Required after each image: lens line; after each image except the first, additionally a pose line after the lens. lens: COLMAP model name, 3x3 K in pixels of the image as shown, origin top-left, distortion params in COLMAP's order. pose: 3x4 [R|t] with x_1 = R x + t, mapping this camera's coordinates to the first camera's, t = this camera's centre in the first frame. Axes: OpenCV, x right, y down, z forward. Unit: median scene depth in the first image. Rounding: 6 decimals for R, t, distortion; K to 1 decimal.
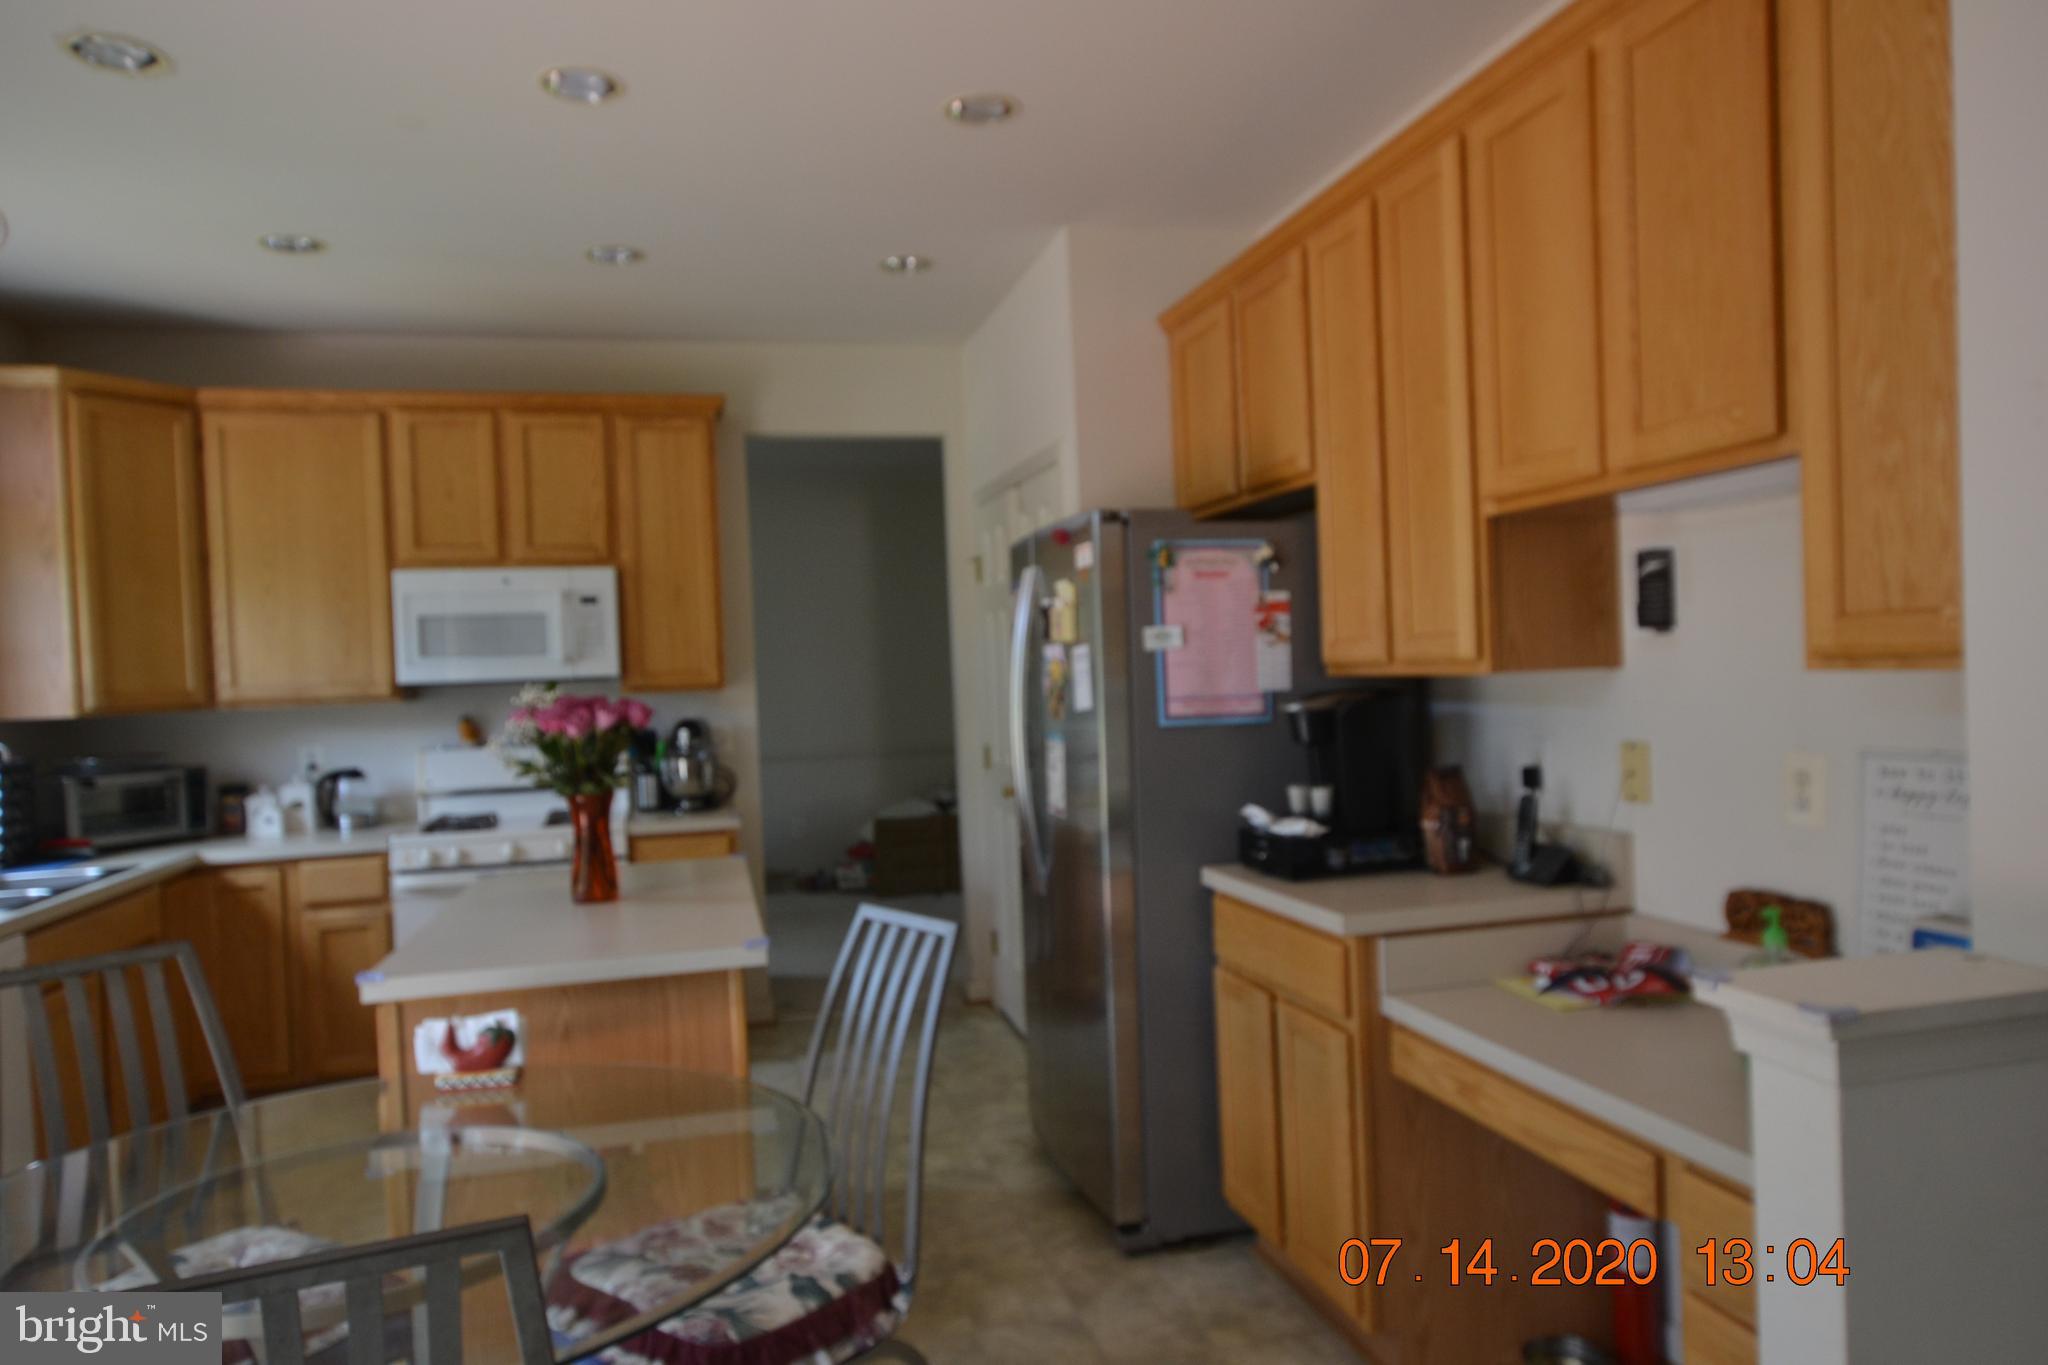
lens RADIAL K [[1354.6, 0, 1027.3], [0, 1354.6, 692.0], [0, 0, 1]] dist [-0.012152, 0.016135]
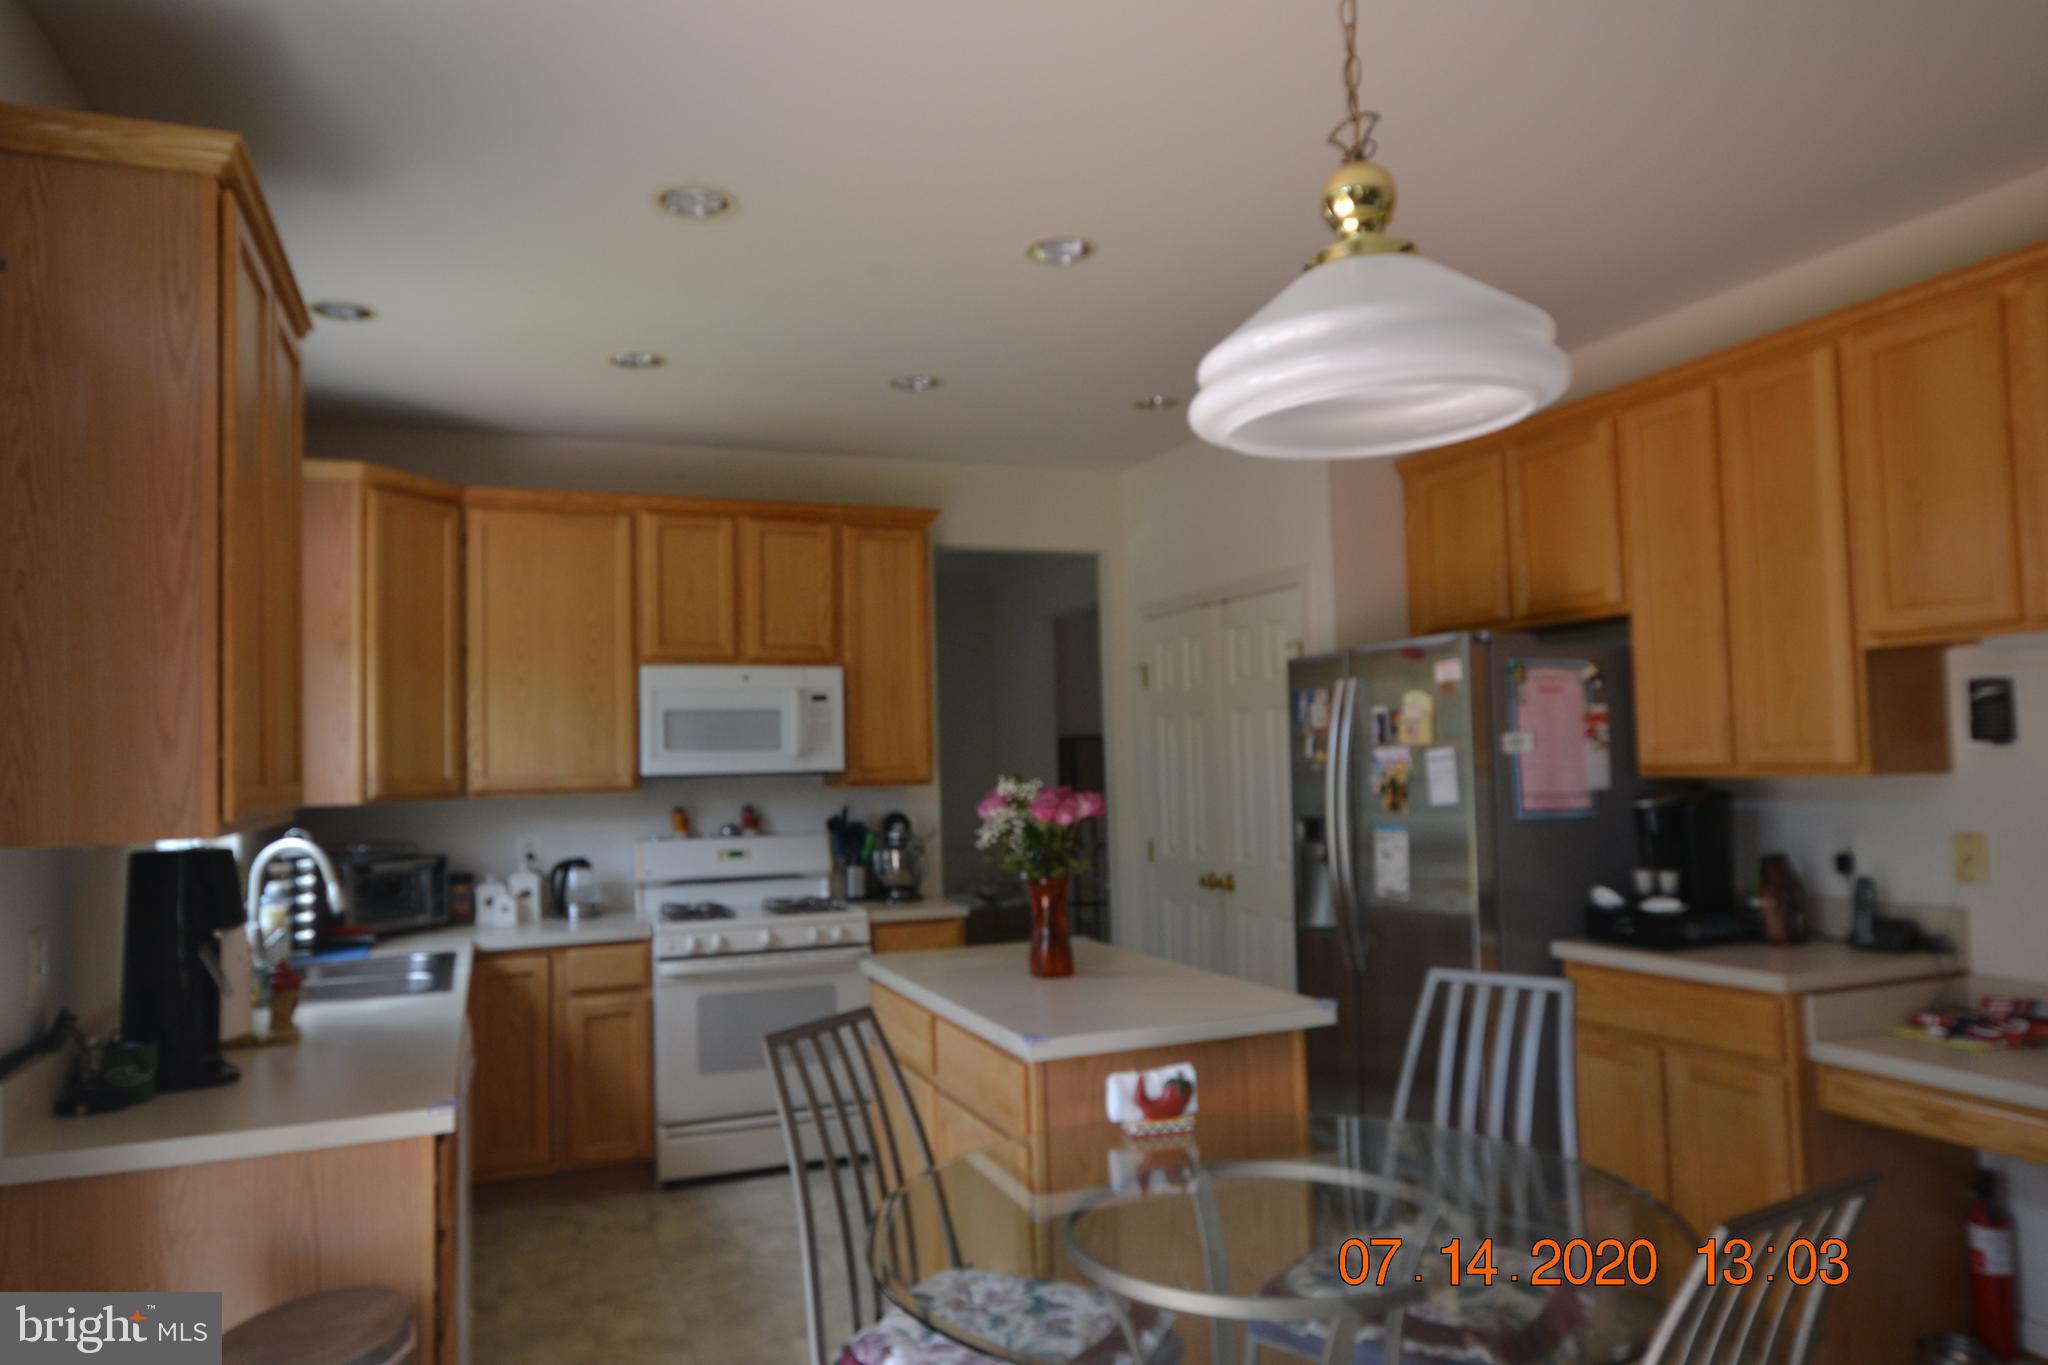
lens RADIAL K [[1342.5, 0, 1027.6], [0, 1342.5, 690.6], [0, 0, 1]] dist [-0.026410, 0.035167]
pose [[0.990865, 0.020129, 0.133349, -0.340934], [-0.009944, 0.997012, -0.076607, 0.005486], [-0.134492, 0.074581, 0.988104, -0.059079]]
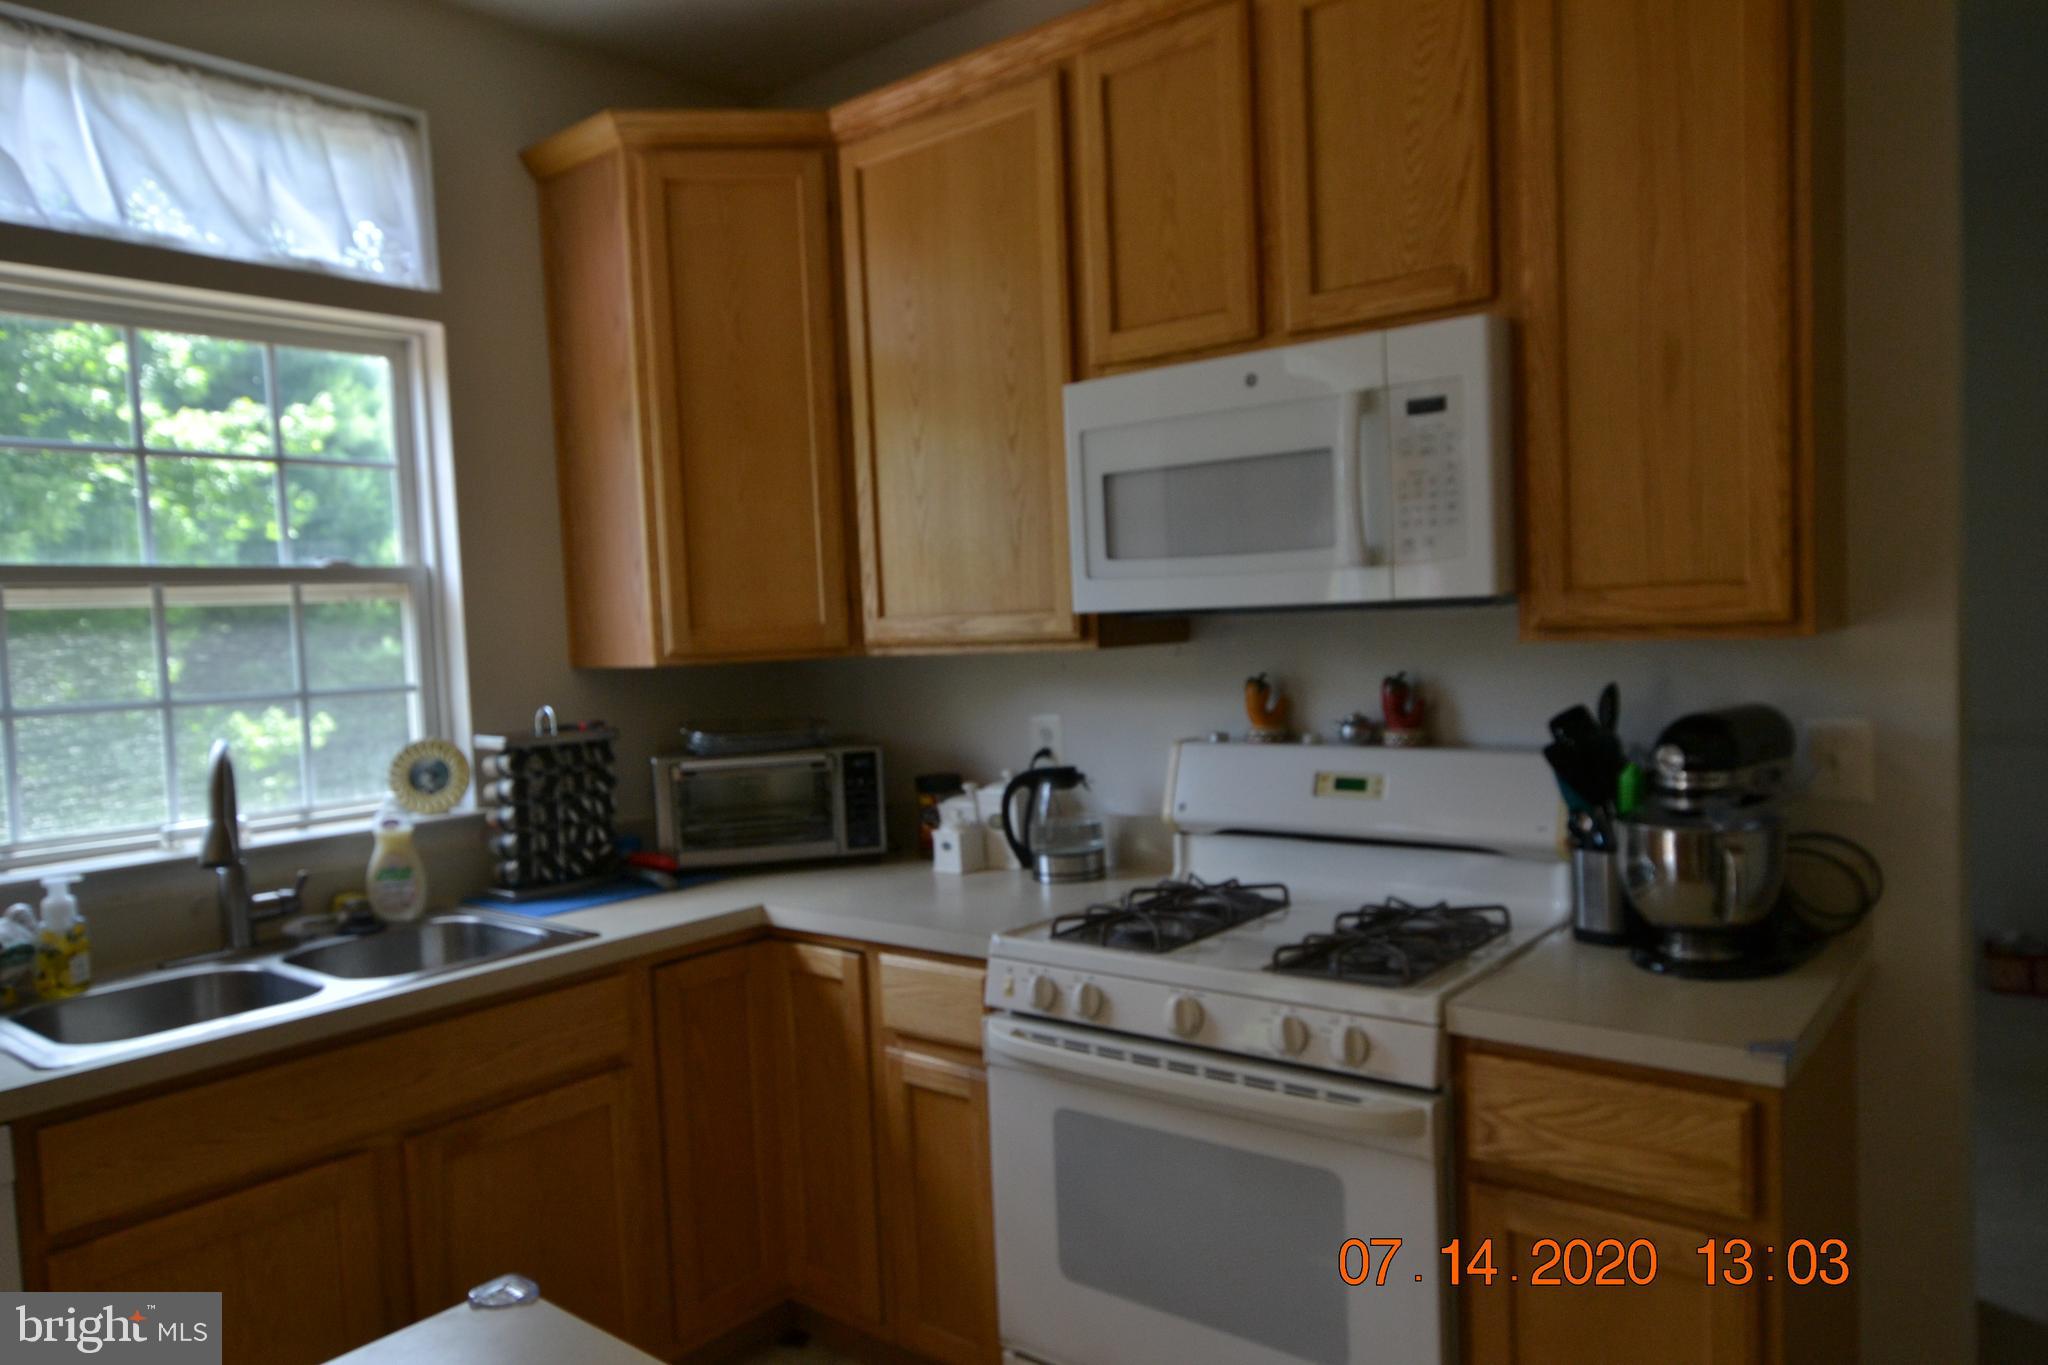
lens RADIAL K [[1376.6, 0, 1029.5], [0, 1376.6, 691.9], [0, 0, 1]] dist [-0.009846, 0.002488]
pose [[0.596834, 0.056024, -0.800407, -0.074444], [0.005364, 0.997258, 0.073803, -0.016330], [0.802347, -0.048342, 0.594897, 0.746784]]
